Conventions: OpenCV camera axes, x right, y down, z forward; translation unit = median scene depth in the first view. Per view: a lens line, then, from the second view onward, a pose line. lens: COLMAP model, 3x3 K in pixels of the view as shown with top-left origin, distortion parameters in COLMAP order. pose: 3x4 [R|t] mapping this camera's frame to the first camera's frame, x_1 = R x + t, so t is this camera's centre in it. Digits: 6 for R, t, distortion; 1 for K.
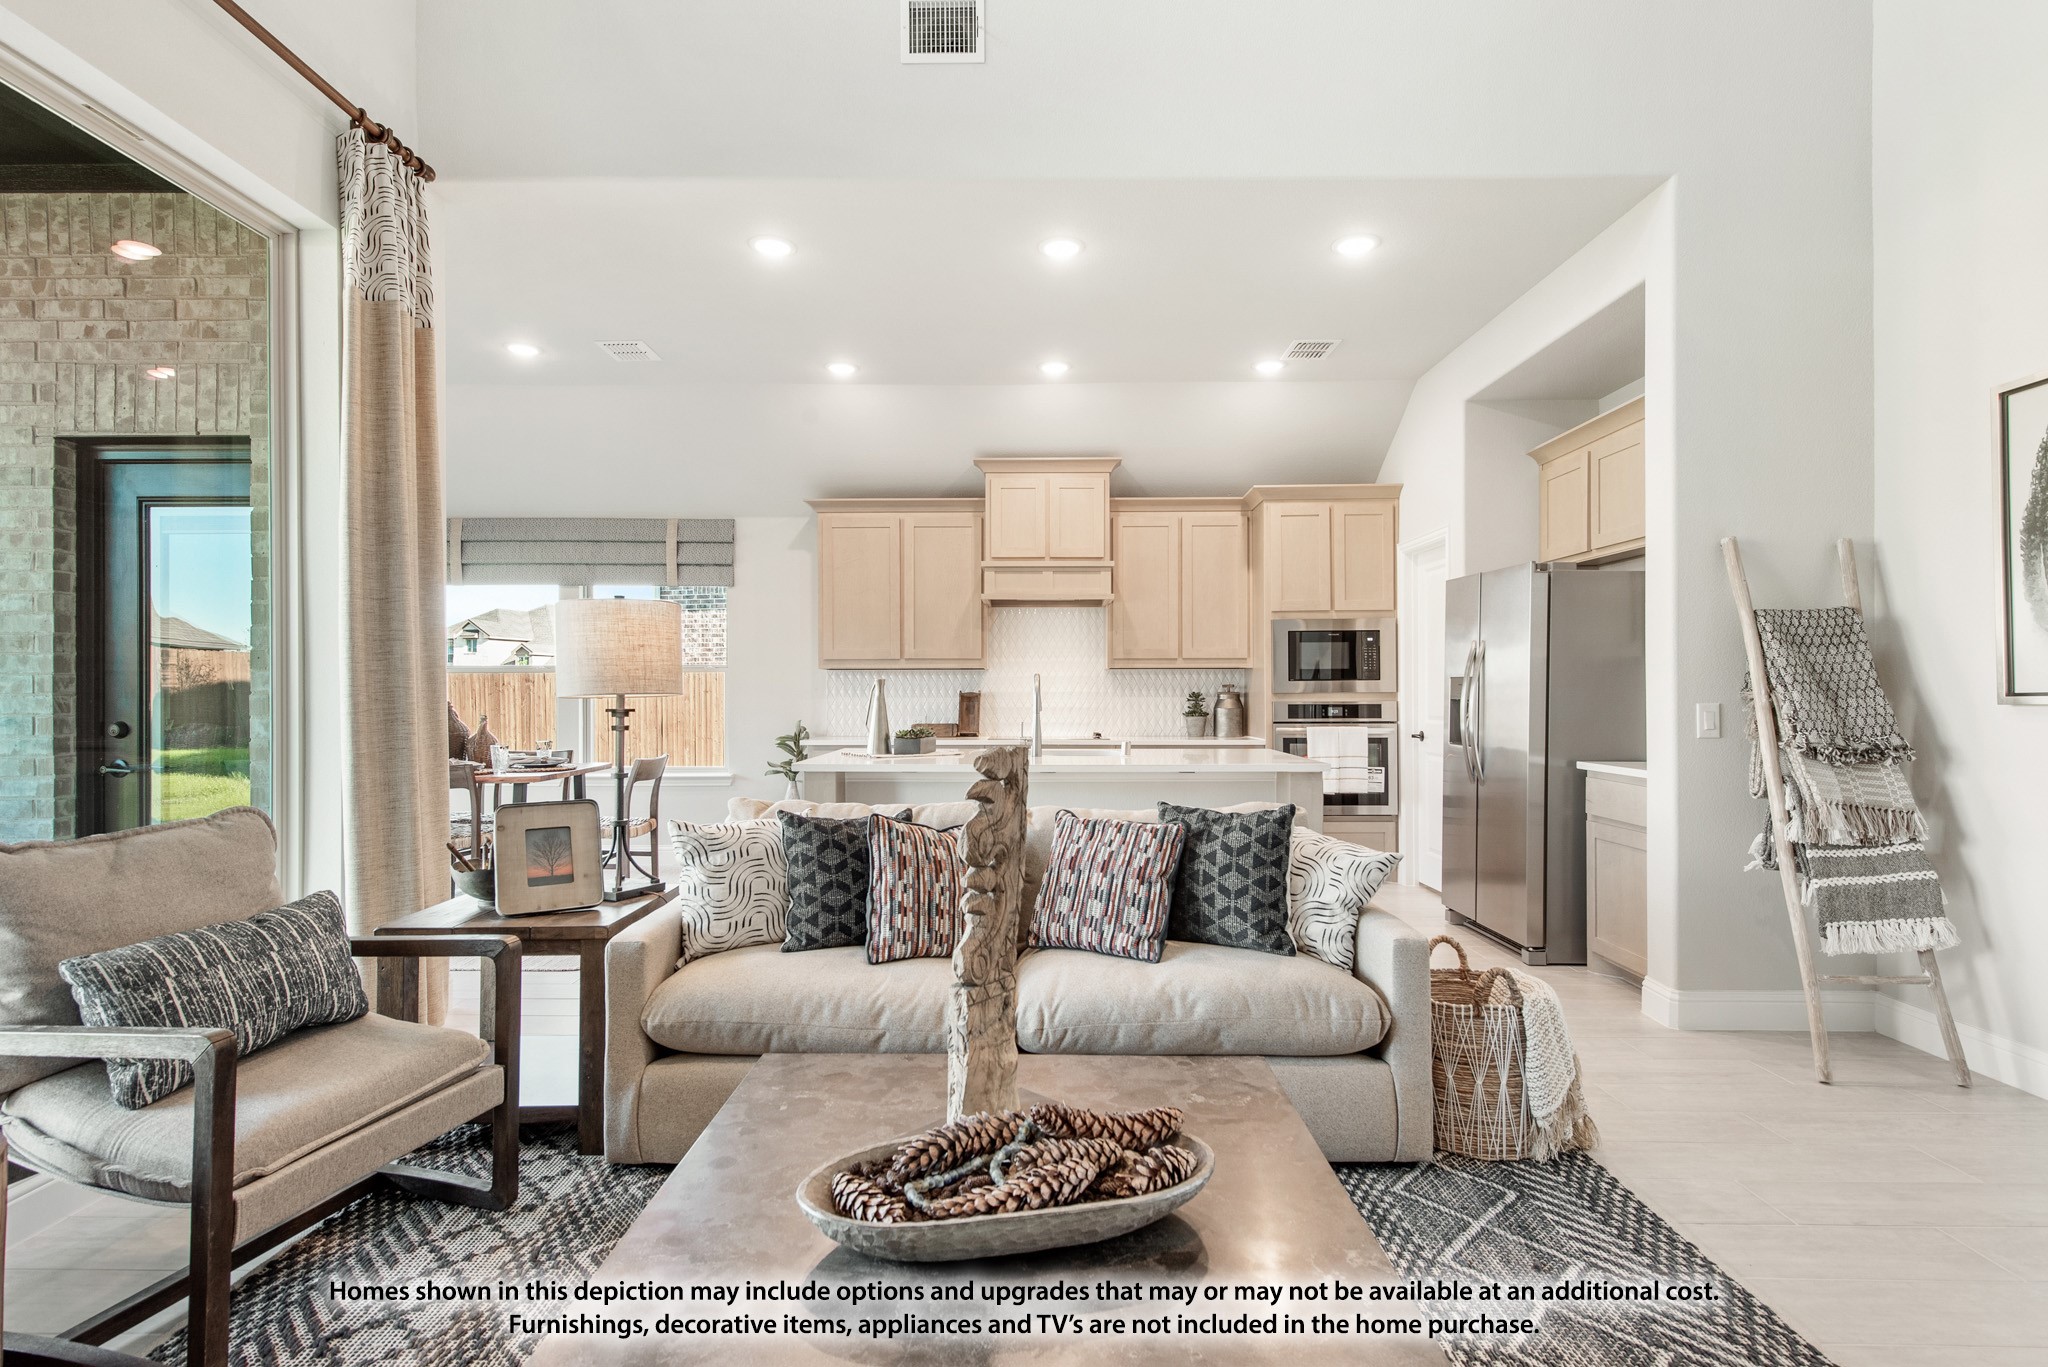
lens RADIAL K [[987.2, 0, 1029.6], [0, 987.2, 692.7], [0, 0, 1]] dist [0.009760, -0.002813]
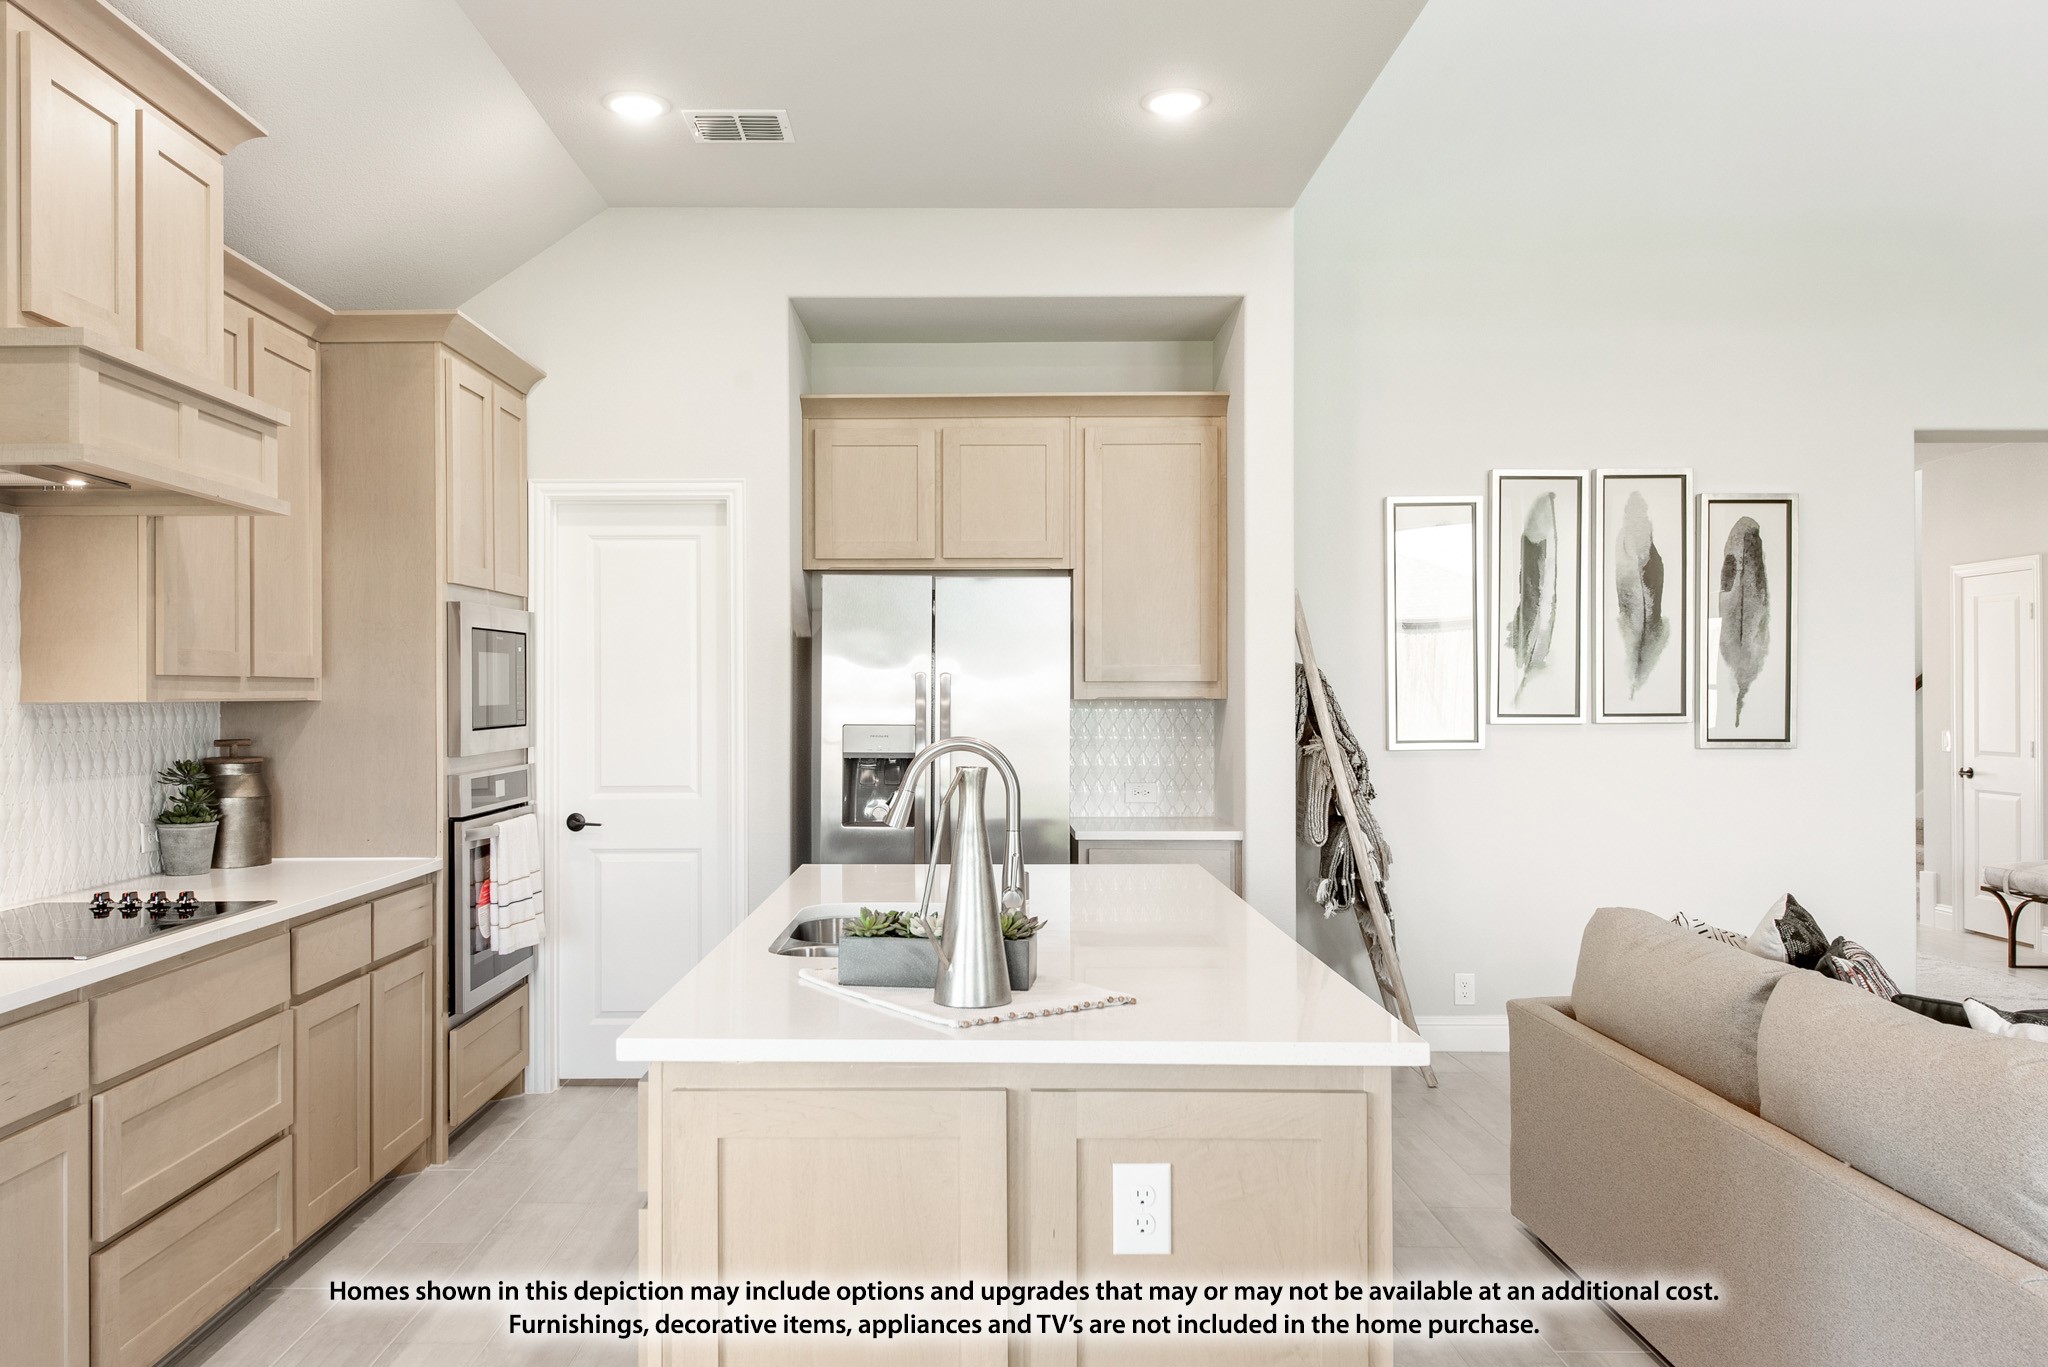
lens RADIAL K [[1548.2, 0, 939.9], [0, 1548.2, 693.2], [0, 0, 1]] dist [0.016242, -0.010261]
pose [[0.014896, 0.001640, 0.999888, -0.492842], [0.001549, 0.999997, -0.001664, -0.028492], [-0.999888, 0.001574, 0.014893, 0.760894]]
